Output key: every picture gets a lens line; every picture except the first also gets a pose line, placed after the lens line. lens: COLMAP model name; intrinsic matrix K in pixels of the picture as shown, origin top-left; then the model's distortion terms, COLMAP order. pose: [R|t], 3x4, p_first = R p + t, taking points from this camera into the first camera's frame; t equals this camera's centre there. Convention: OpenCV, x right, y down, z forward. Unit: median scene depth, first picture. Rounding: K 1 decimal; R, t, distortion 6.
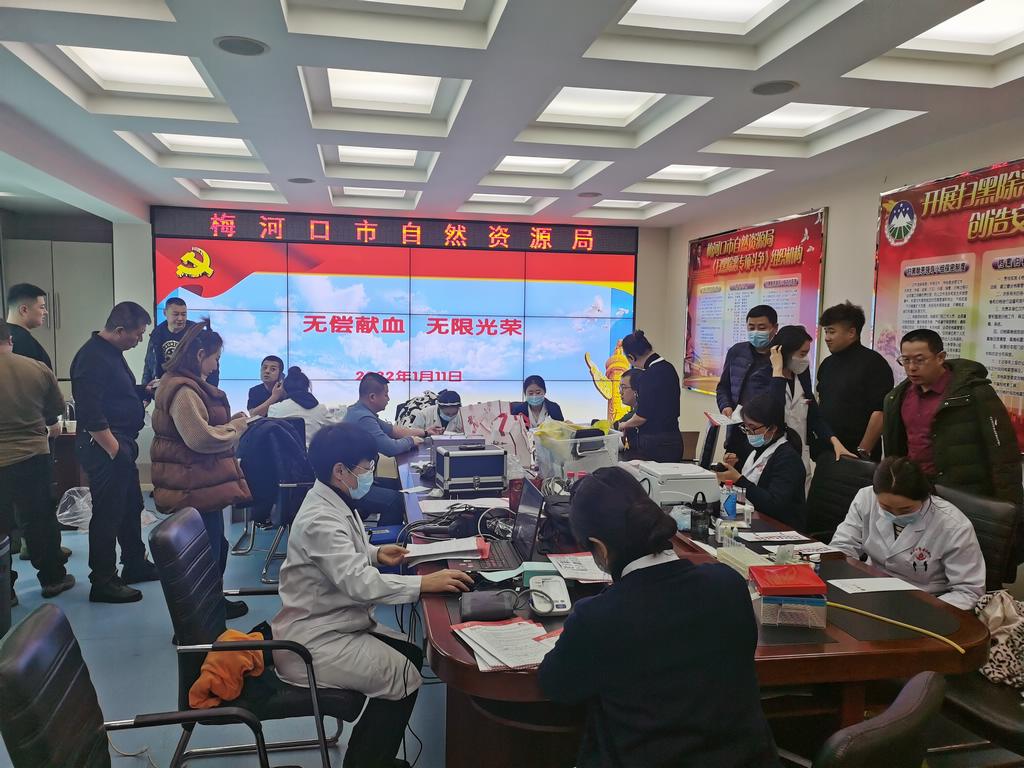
lens RADIAL K [[810.7, 0, 513.8], [0, 810.7, 380.4], [0, 0, 1]] dist [0.055336, -0.032776]
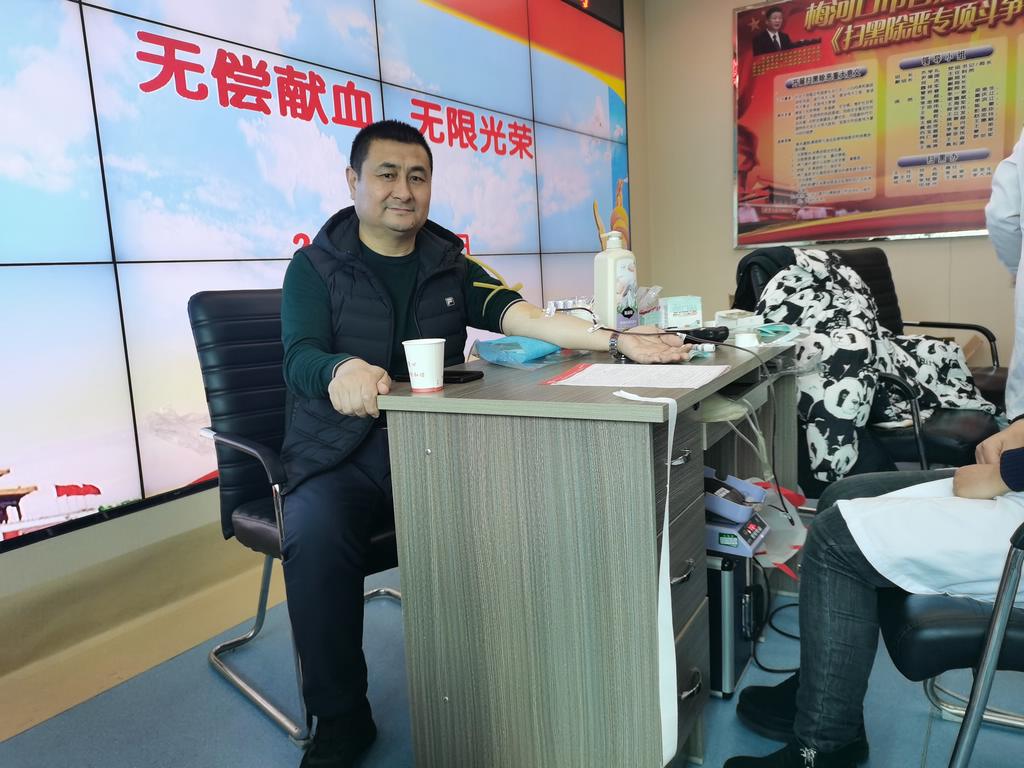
lens RADIAL K [[810.7, 0, 511.1], [0, 810.7, 389.7], [0, 0, 1]] dist [0.055336, -0.032776]
pose [[0.649595, -0.159301, 0.743404, -0.441829], [0.115932, 0.987122, 0.110223, 0.029769], [-0.751389, 0.014584, 0.659698, 0.778942]]
